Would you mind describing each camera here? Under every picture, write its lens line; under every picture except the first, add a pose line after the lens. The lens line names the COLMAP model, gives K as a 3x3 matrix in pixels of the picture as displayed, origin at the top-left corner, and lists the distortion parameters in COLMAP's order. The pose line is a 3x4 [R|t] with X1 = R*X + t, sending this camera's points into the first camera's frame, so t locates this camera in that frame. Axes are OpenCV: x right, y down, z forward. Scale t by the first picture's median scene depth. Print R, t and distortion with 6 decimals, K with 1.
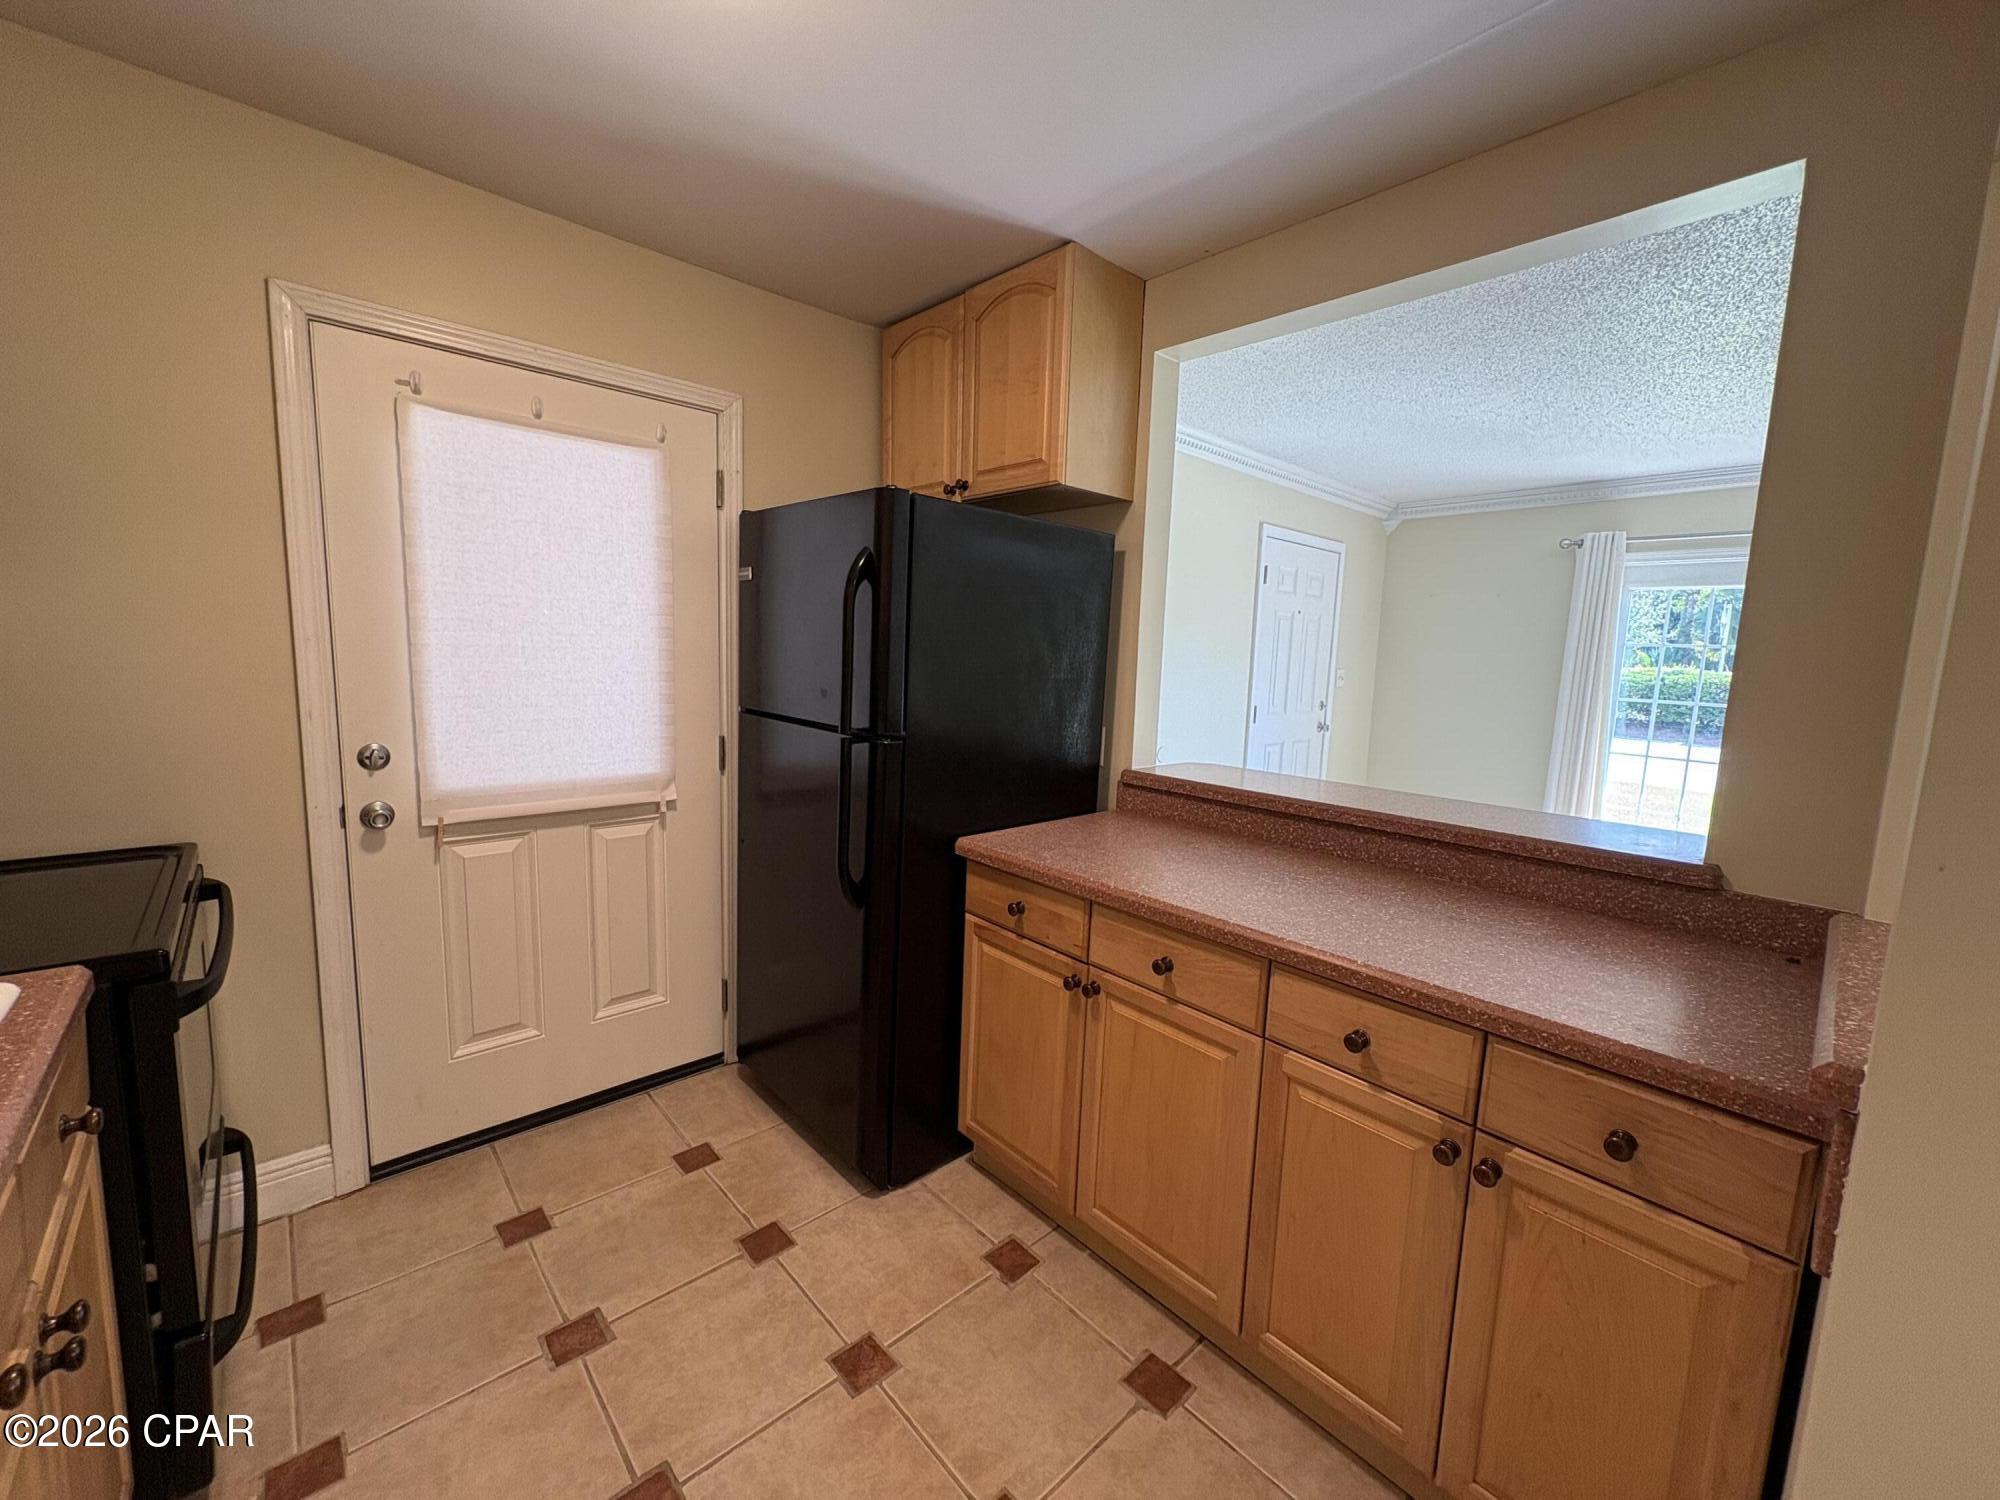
lens RADIAL K [[797.9, 0, 992.7], [0, 797.9, 750.2], [0, 0, 1]] dist [0.002061, 0.000491]
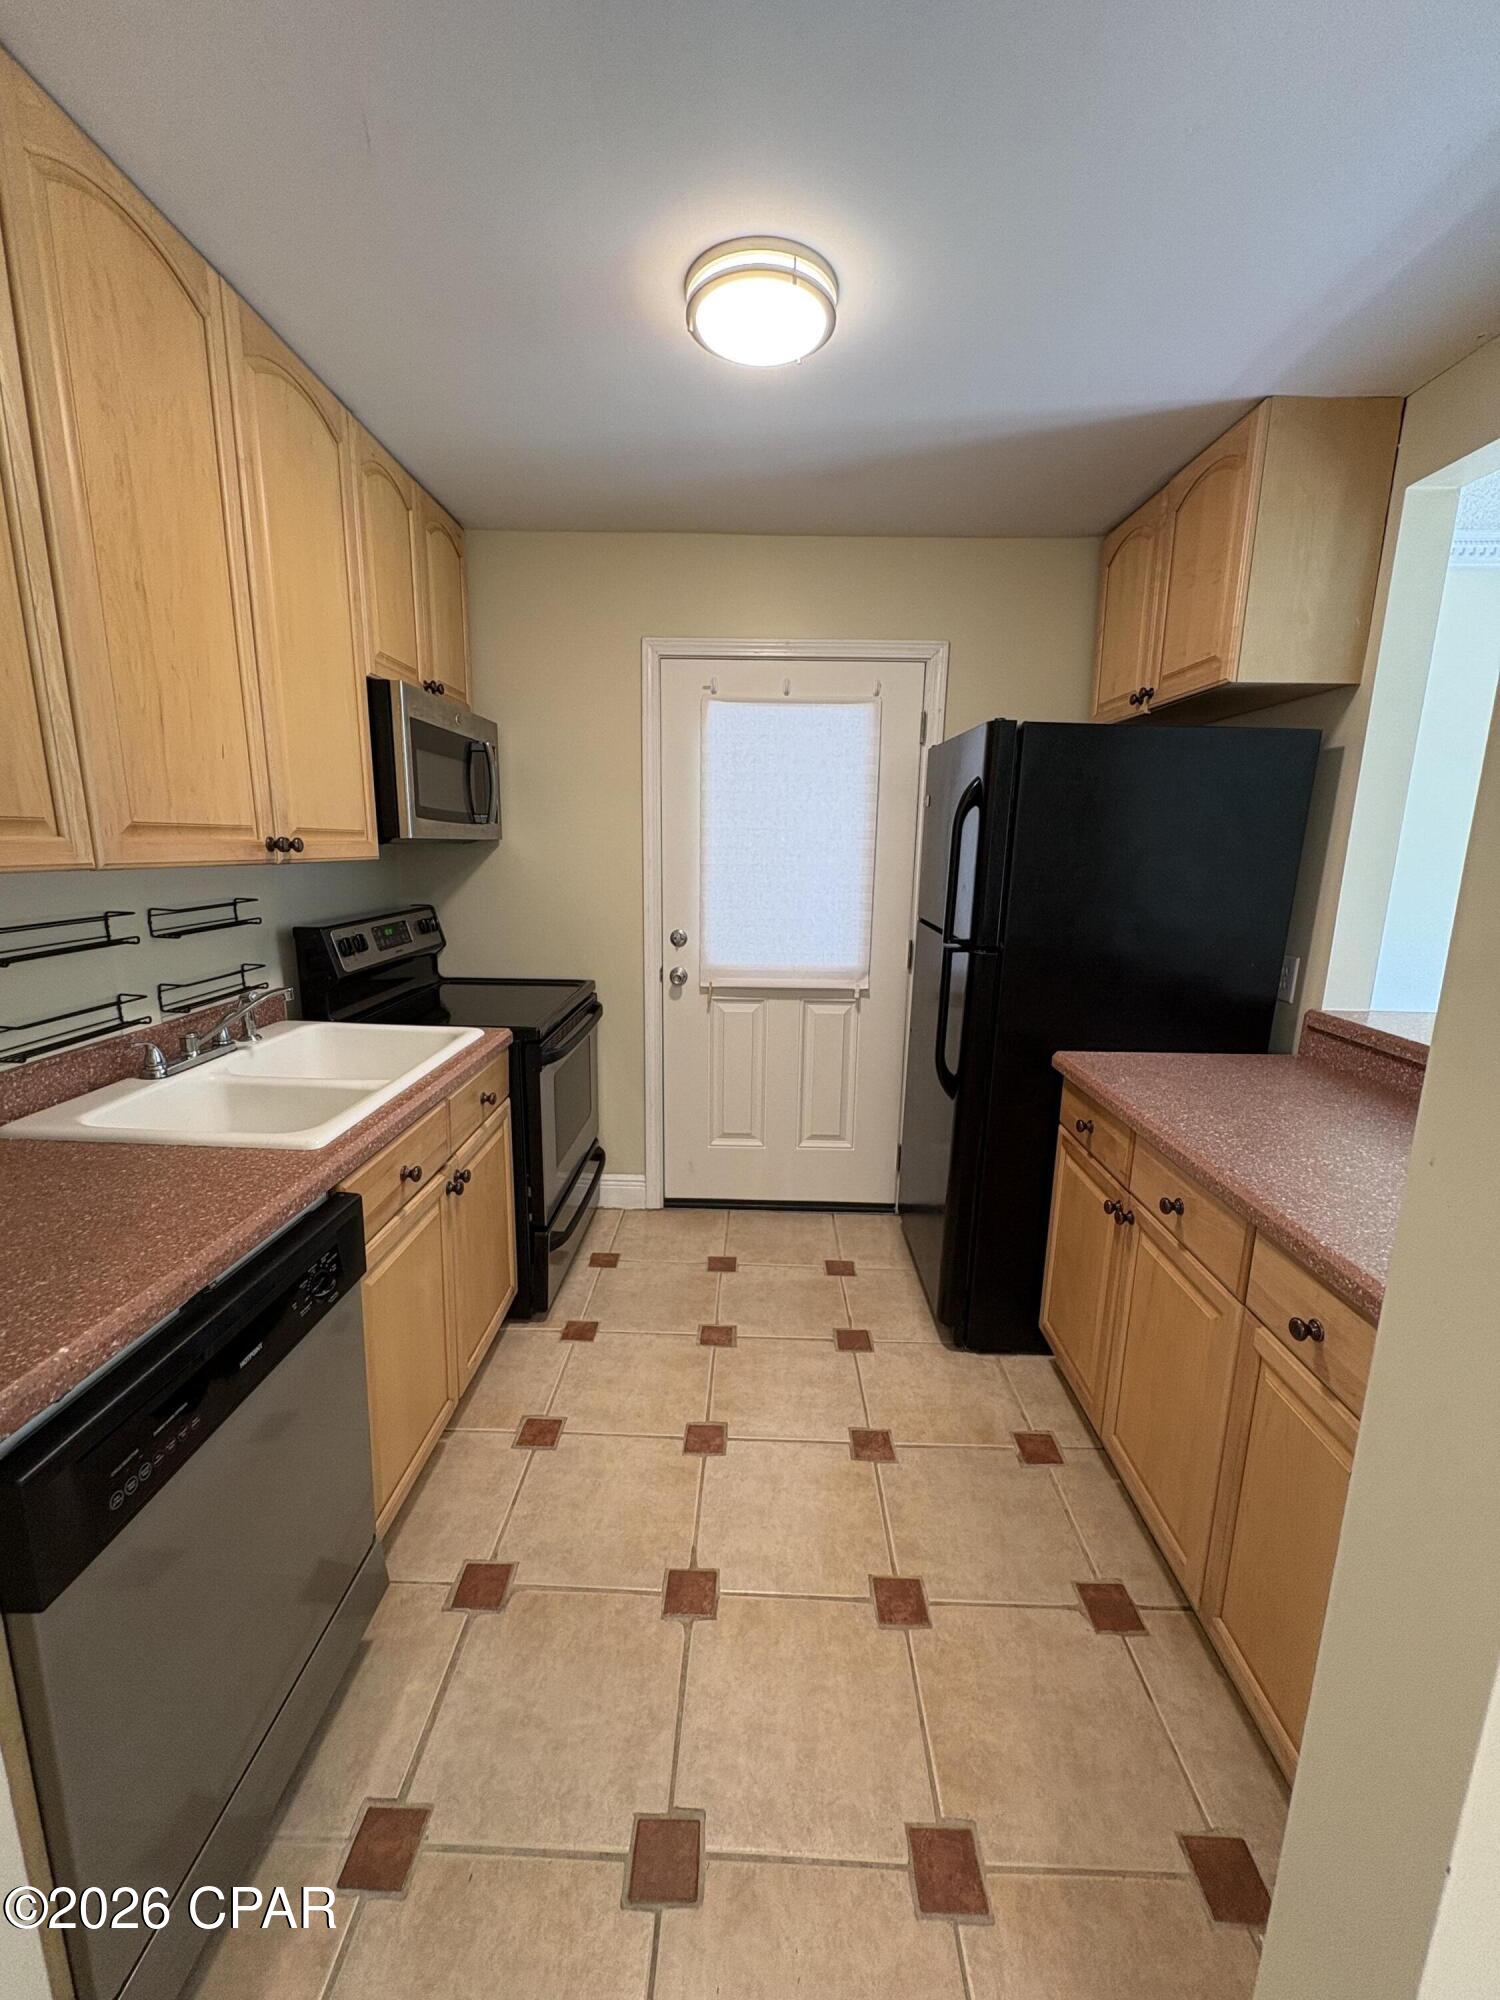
lens RADIAL K [[797.9, 0, 745.9], [0, 797.9, 1000.3], [0, 0, 1]] dist [0.002061, 0.000491]
pose [[0.723818, 0.114682, -0.680394, 0.363403], [-0.078919, 0.993379, 0.083481, -0.011047], [0.685463, -0.006729, 0.728077, -0.032406]]
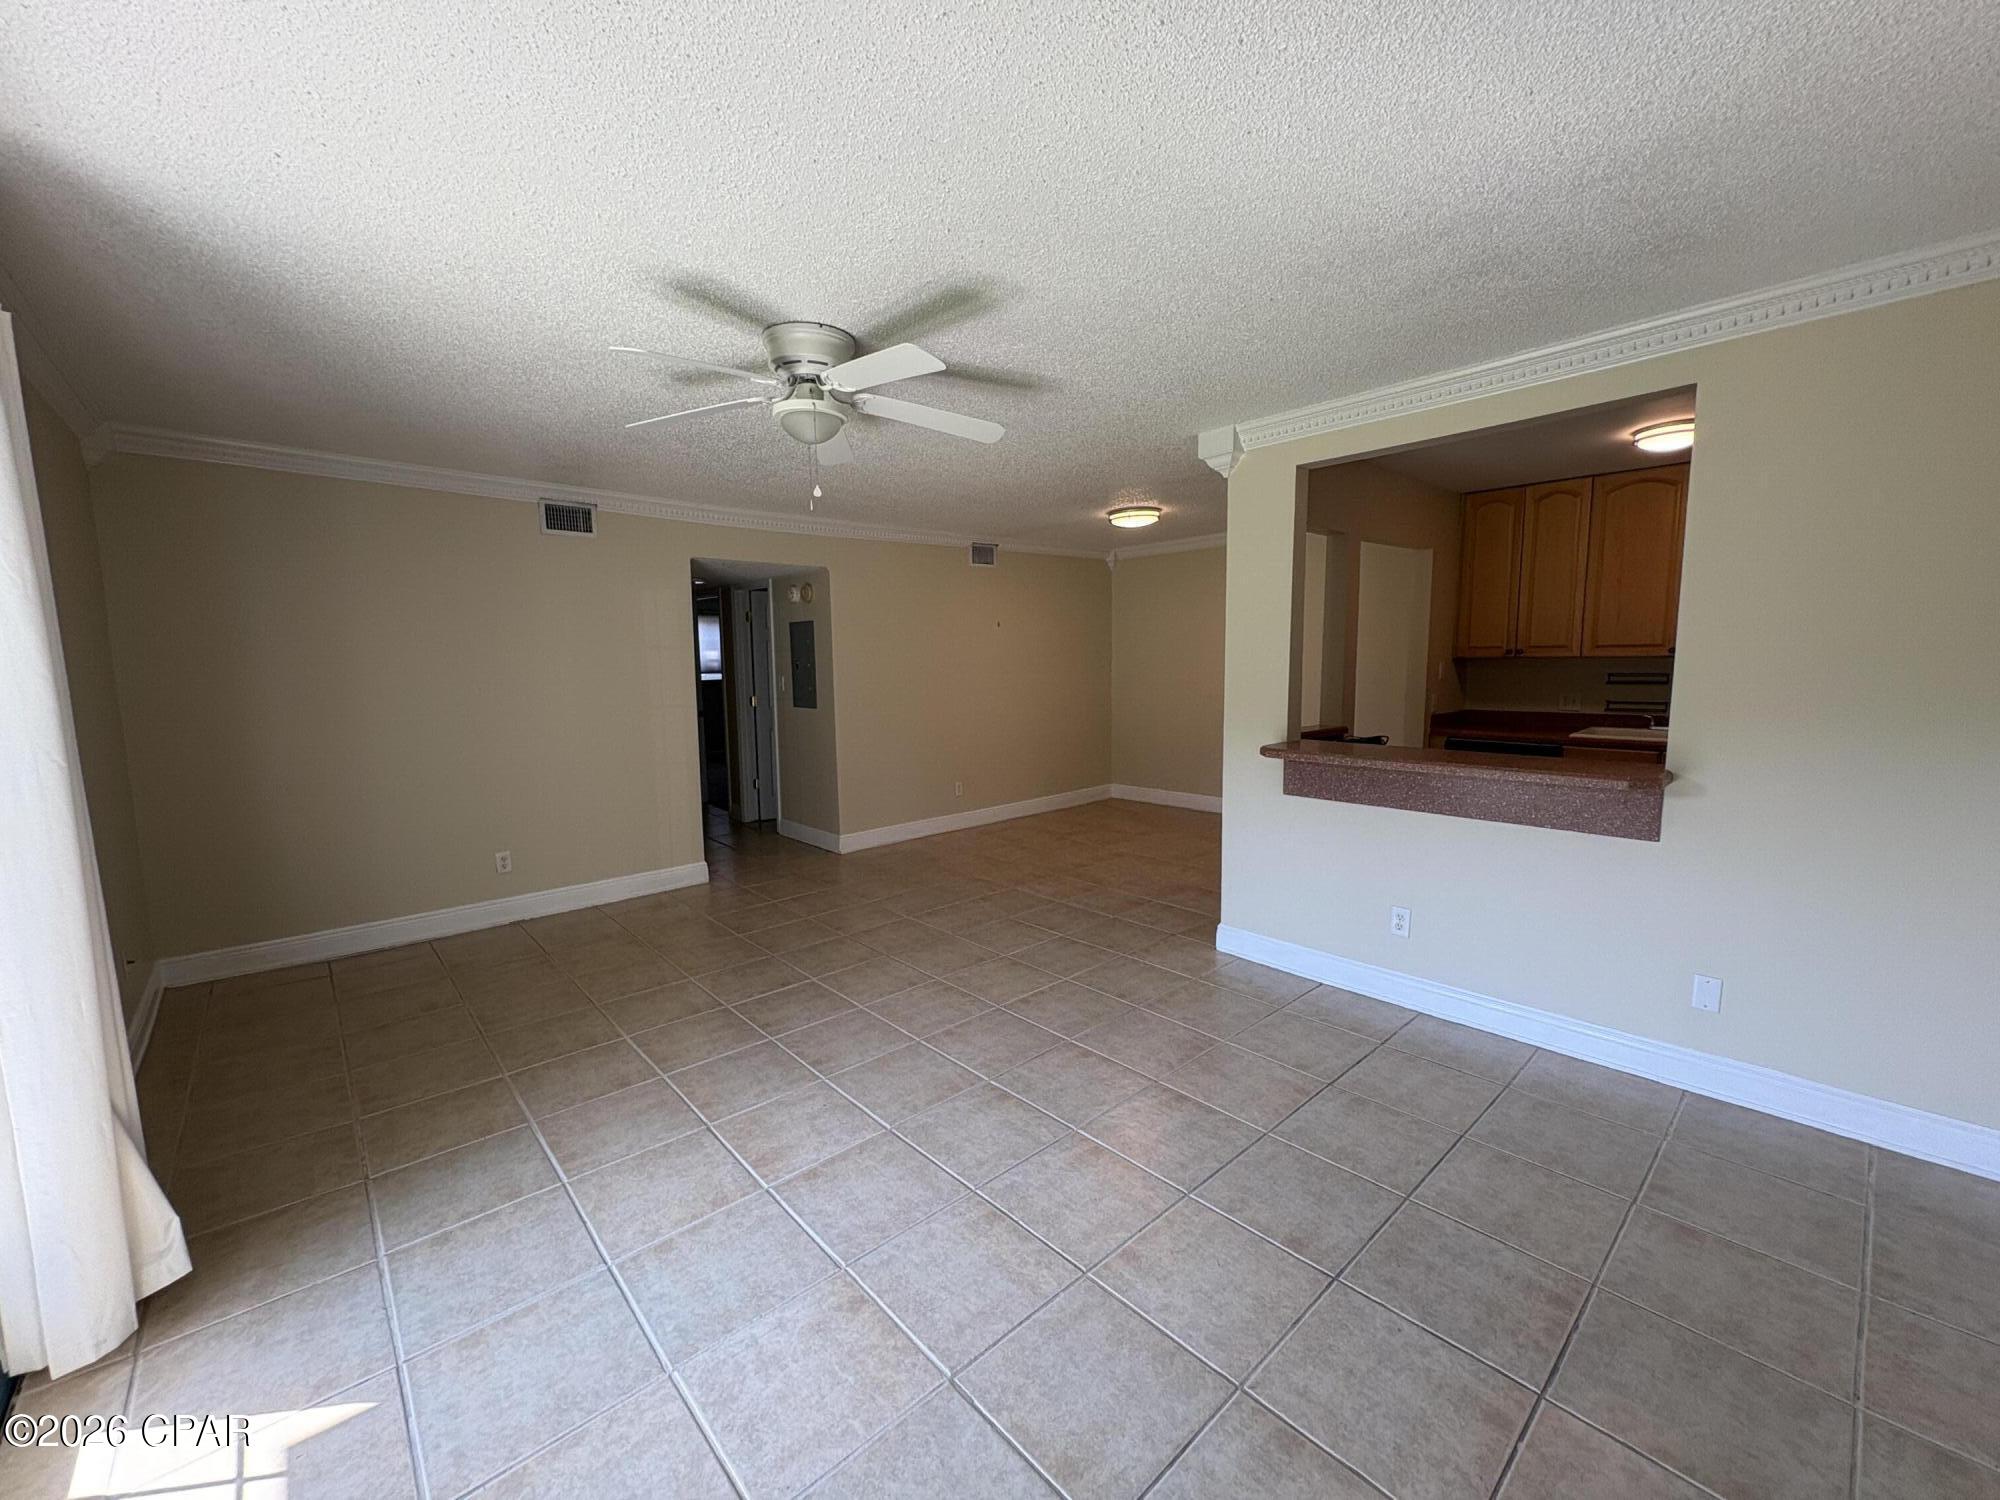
lens RADIAL K [[797.9, 0, 998.6], [0, 797.9, 744.2], [0, 0, 1]] dist [0.002061, 0.000491]
pose [[-0.999819, -0.018822, 0.002835, 1.813219], [-0.017634, 0.971983, 0.234389, -0.445743], [-0.007168, 0.234297, -0.972139, 3.771423]]
